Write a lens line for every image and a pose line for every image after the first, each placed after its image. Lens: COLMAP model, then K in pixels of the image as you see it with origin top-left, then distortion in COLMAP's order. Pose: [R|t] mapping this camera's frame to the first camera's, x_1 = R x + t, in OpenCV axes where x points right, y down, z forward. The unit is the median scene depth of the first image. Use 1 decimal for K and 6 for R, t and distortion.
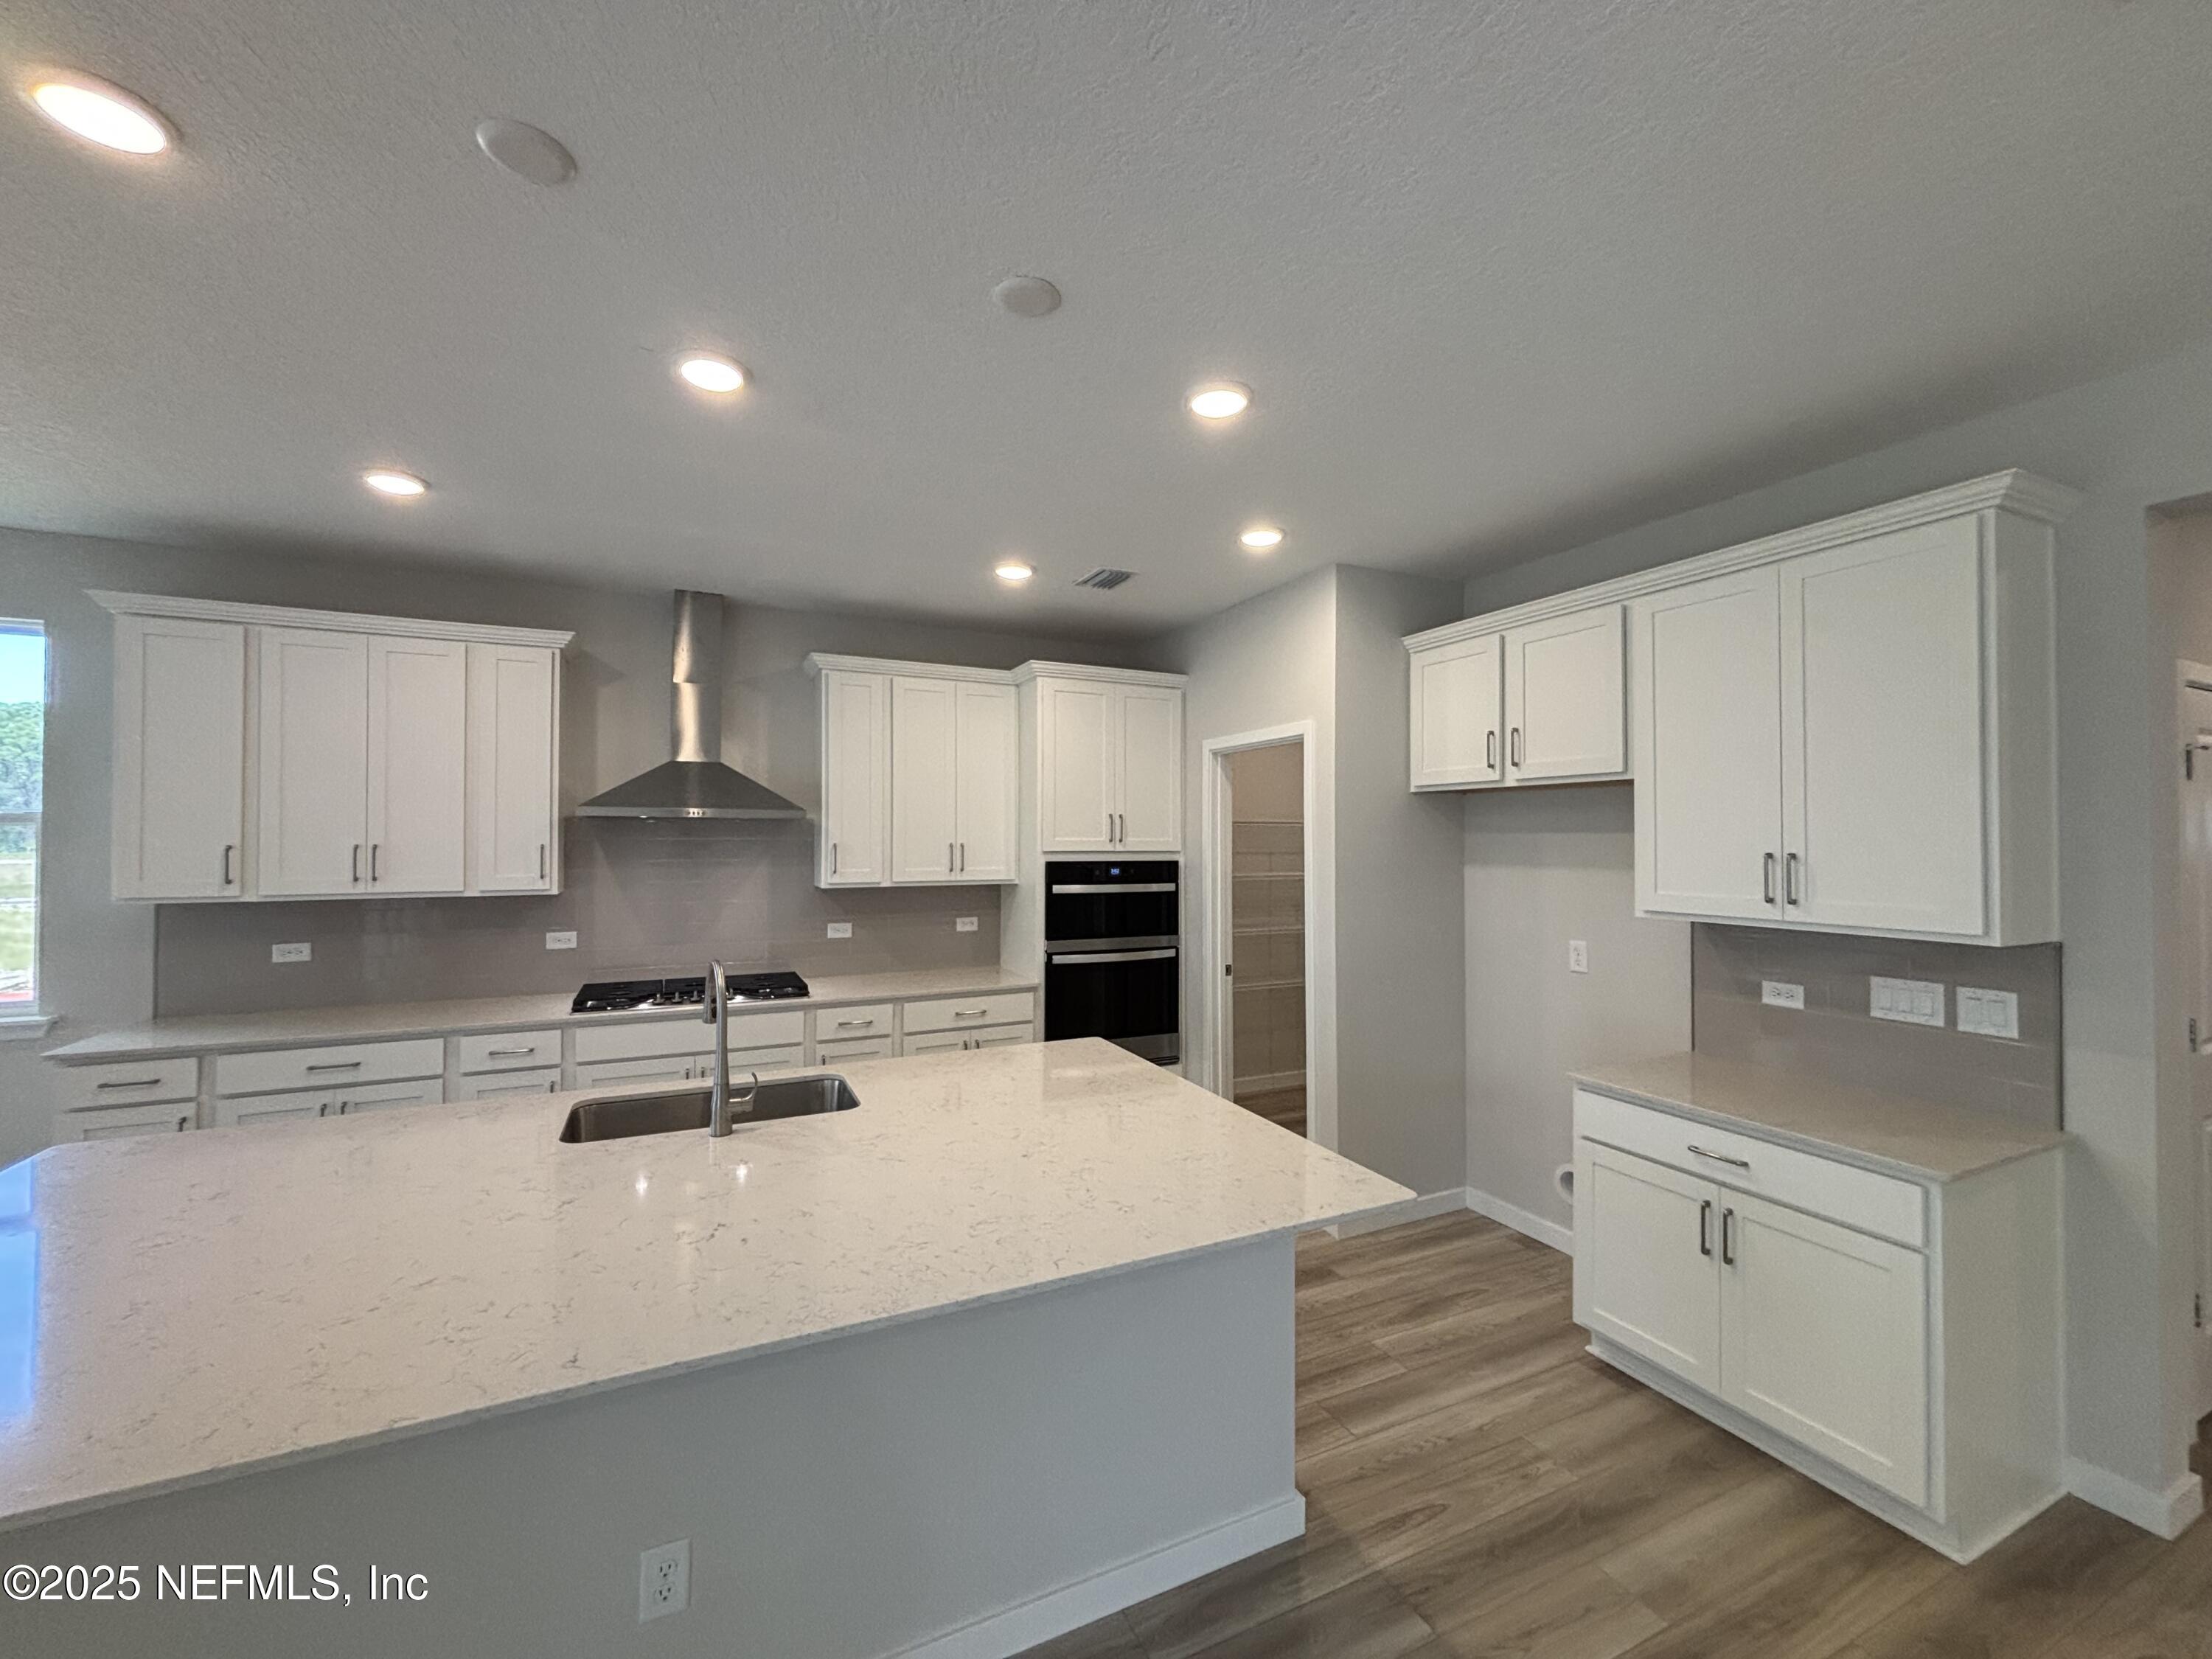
lens RADIAL K [[894.4, 0, 1116.8], [0, 894.4, 823.9], [0, 0, 1]] dist [0.001771, -0.000733]
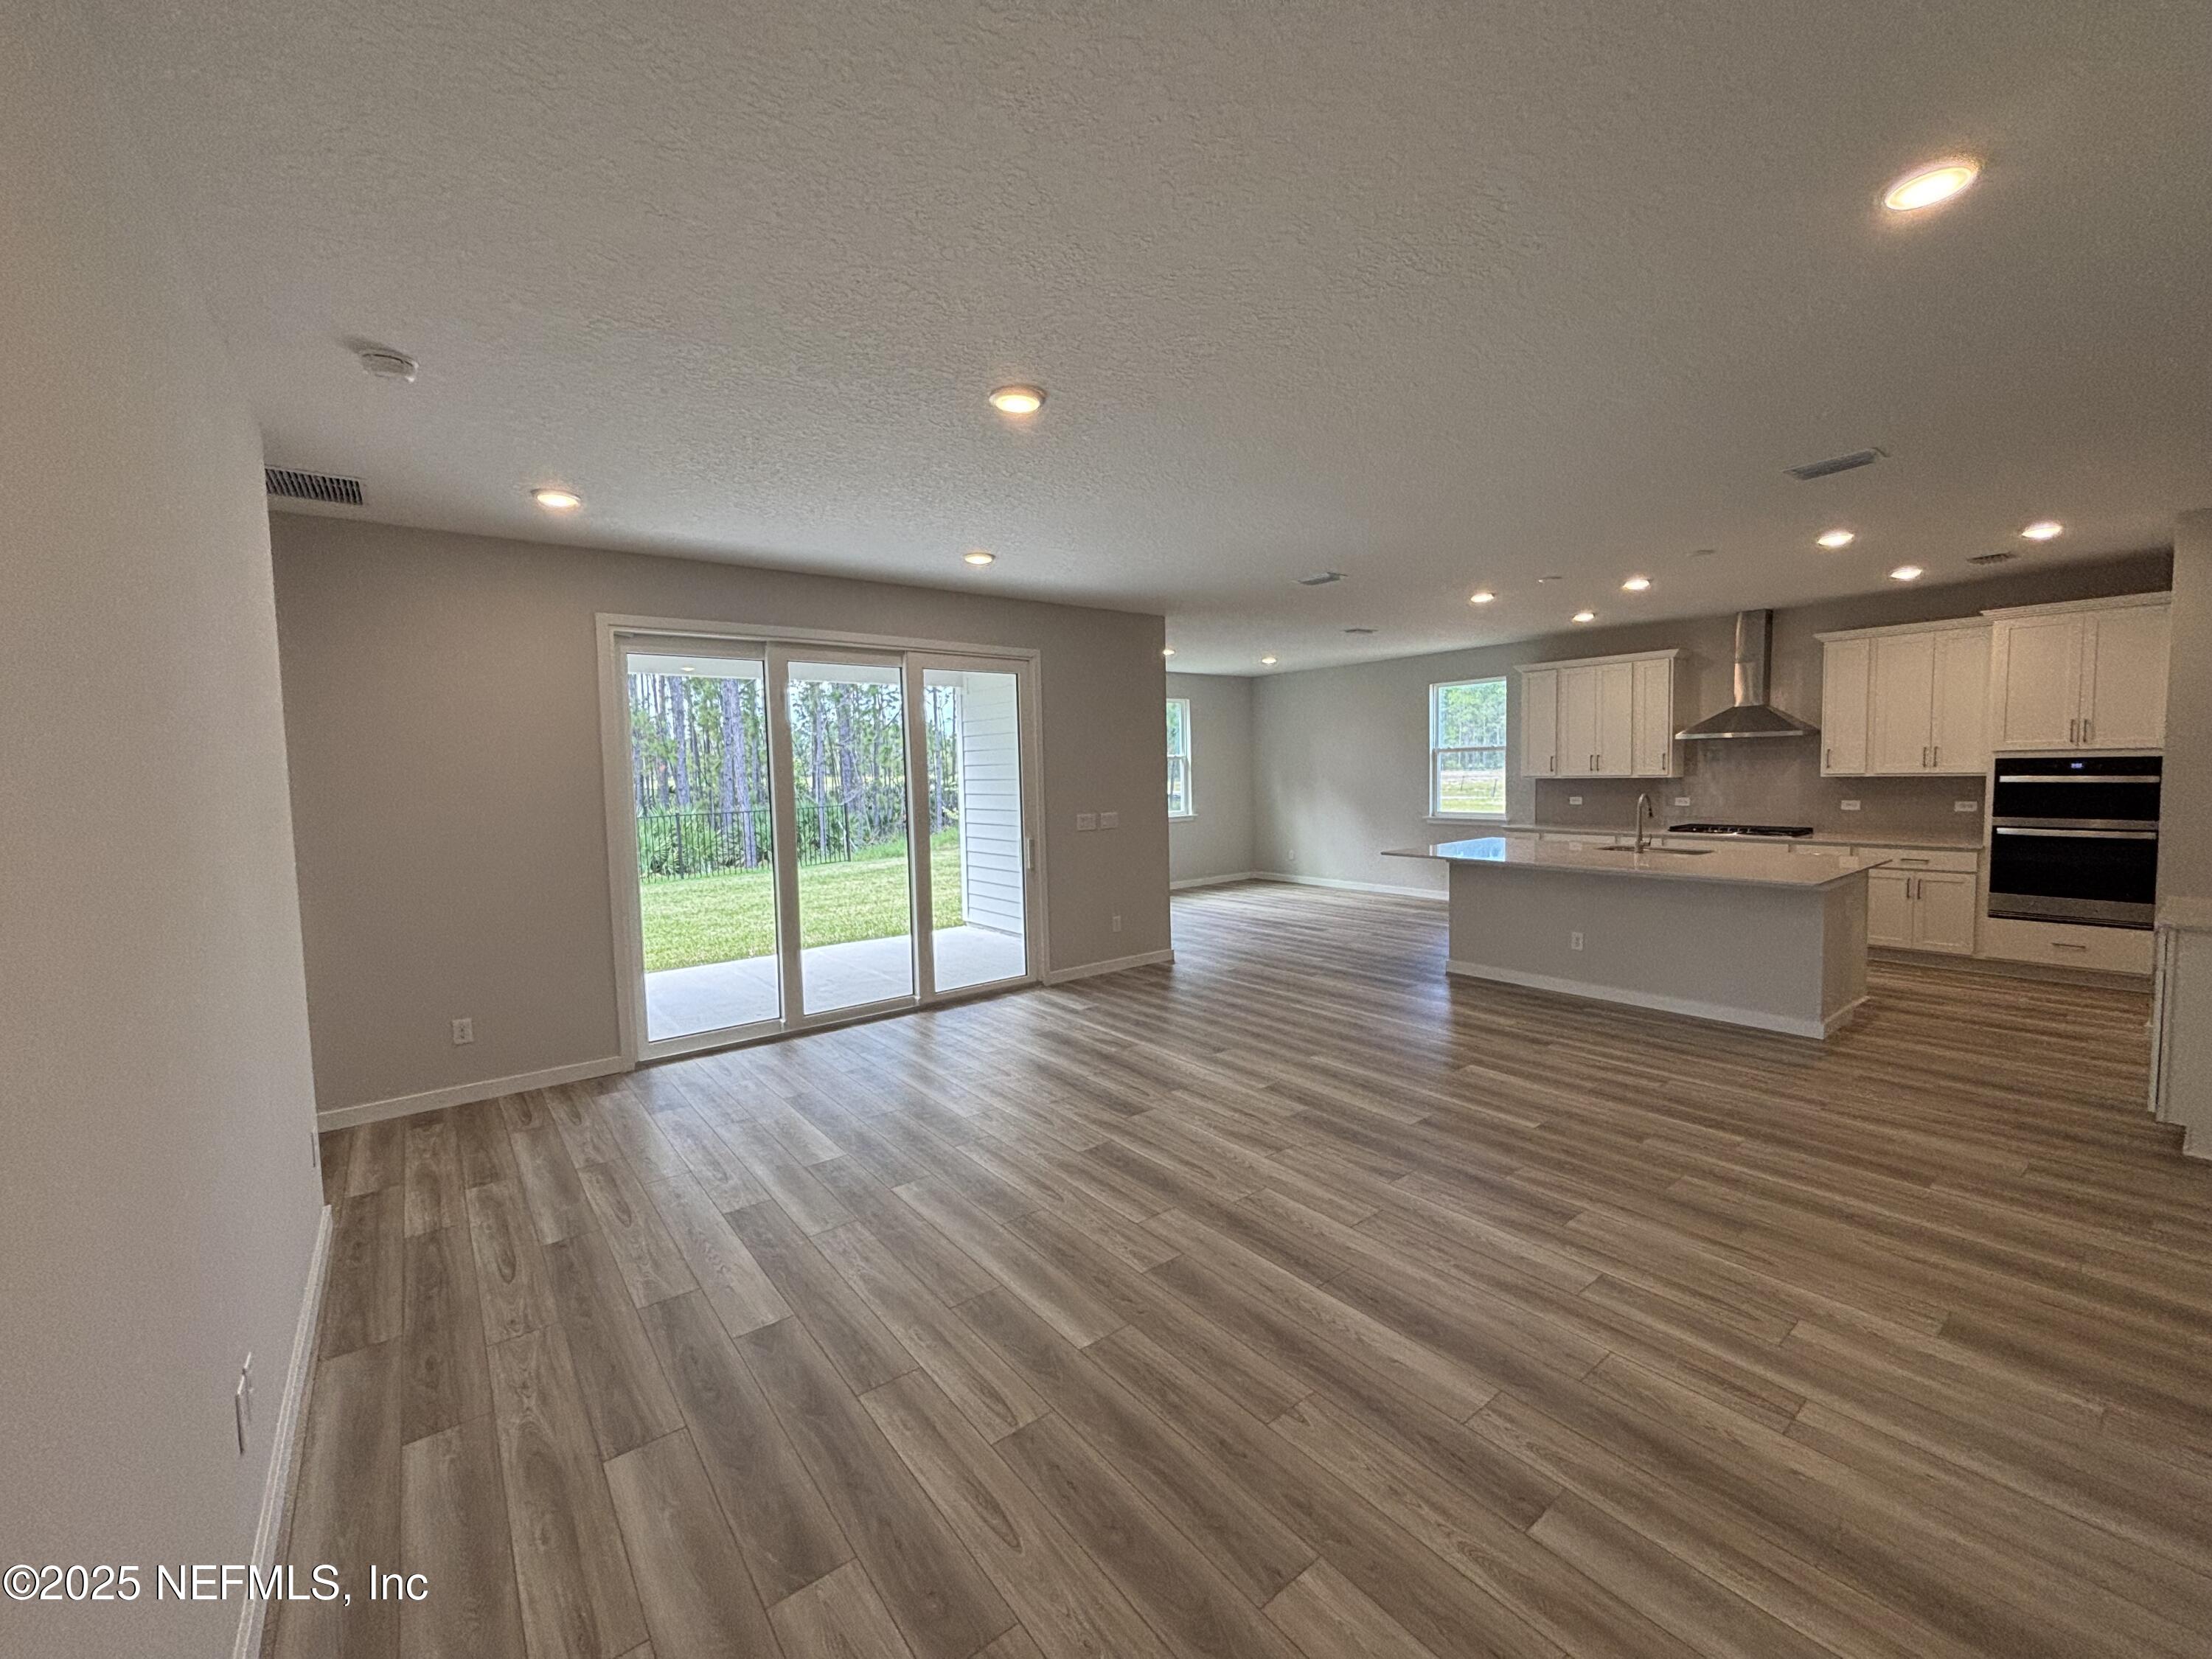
lens RADIAL K [[894.4, 0, 1116.8], [0, 894.4, 823.9], [0, 0, 1]] dist [0.001771, -0.000733]
pose [[0.219392, 0.055540, -0.974055, 1.032628], [0.038512, 0.997107, 0.065528, 0.000464], [0.974876, -0.051889, 0.216619, -0.649824]]
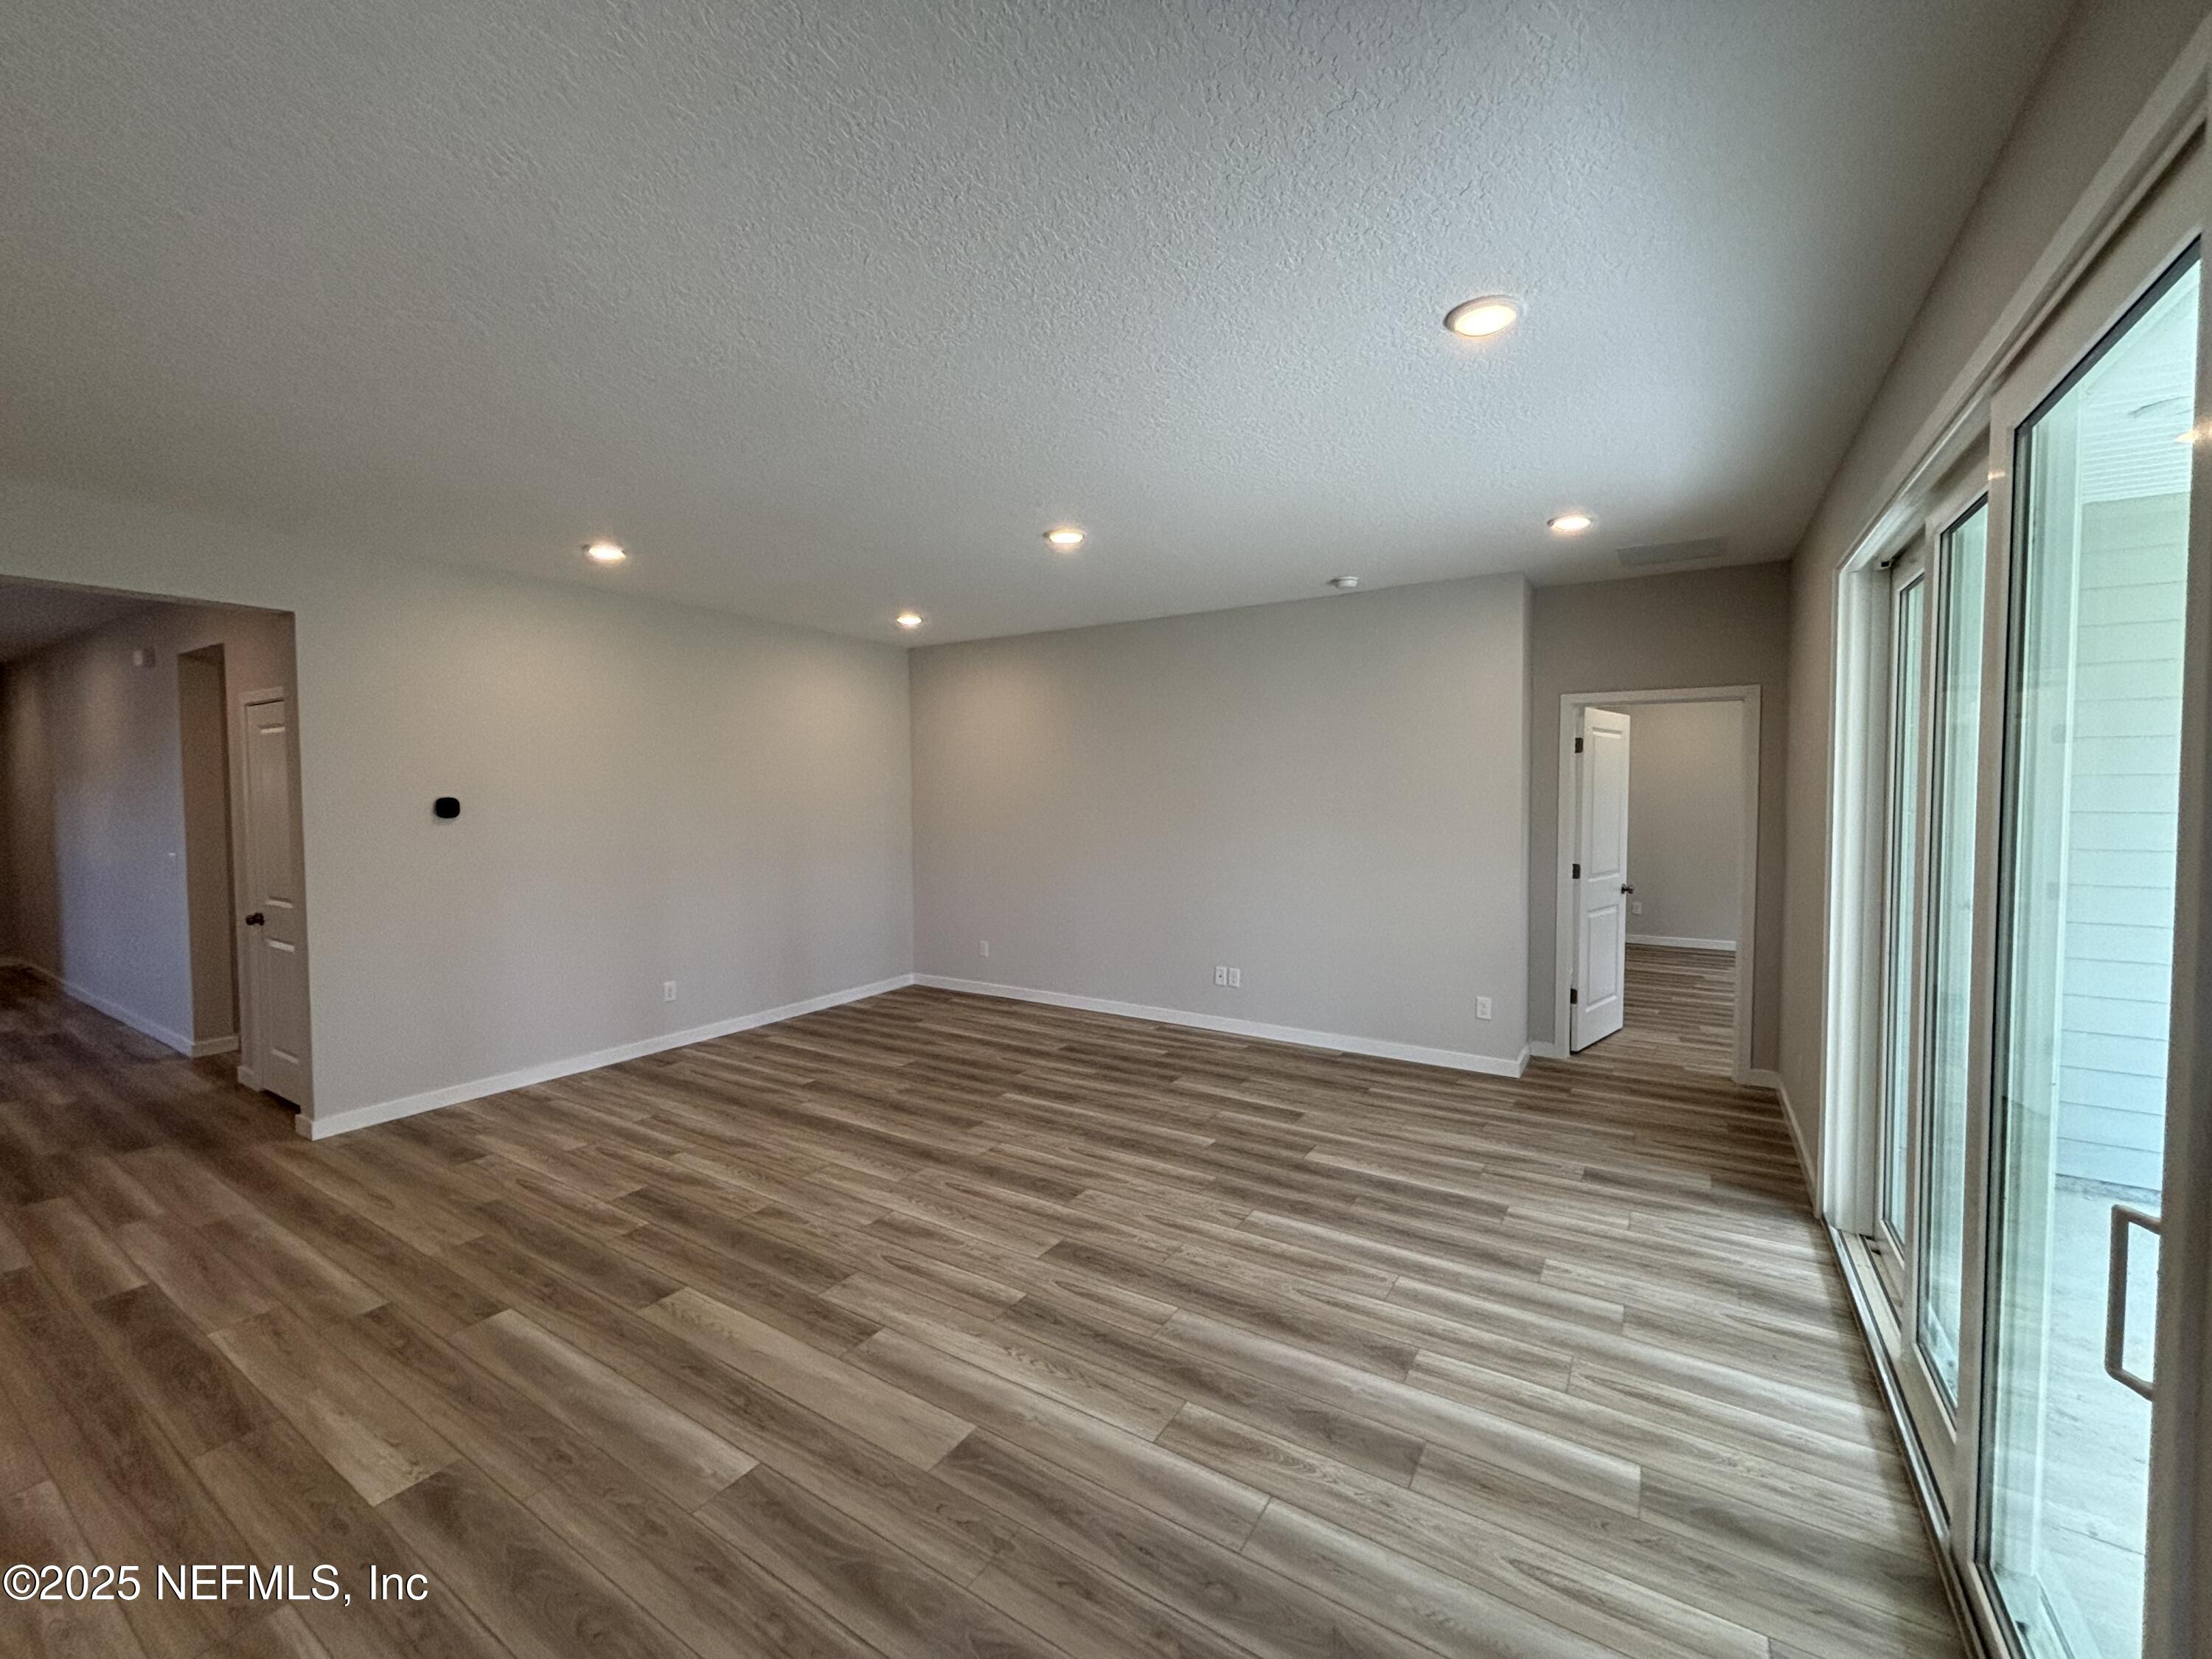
lens RADIAL K [[894.4, 0, 1116.8], [0, 894.4, 823.9], [0, 0, 1]] dist [0.001771, -0.000733]
pose [[-0.533355, -0.030807, 0.845330, -0.543478], [-0.009584, 0.999493, 0.030378, 0.003598], [-0.845837, 0.008101, -0.533380, -0.079587]]
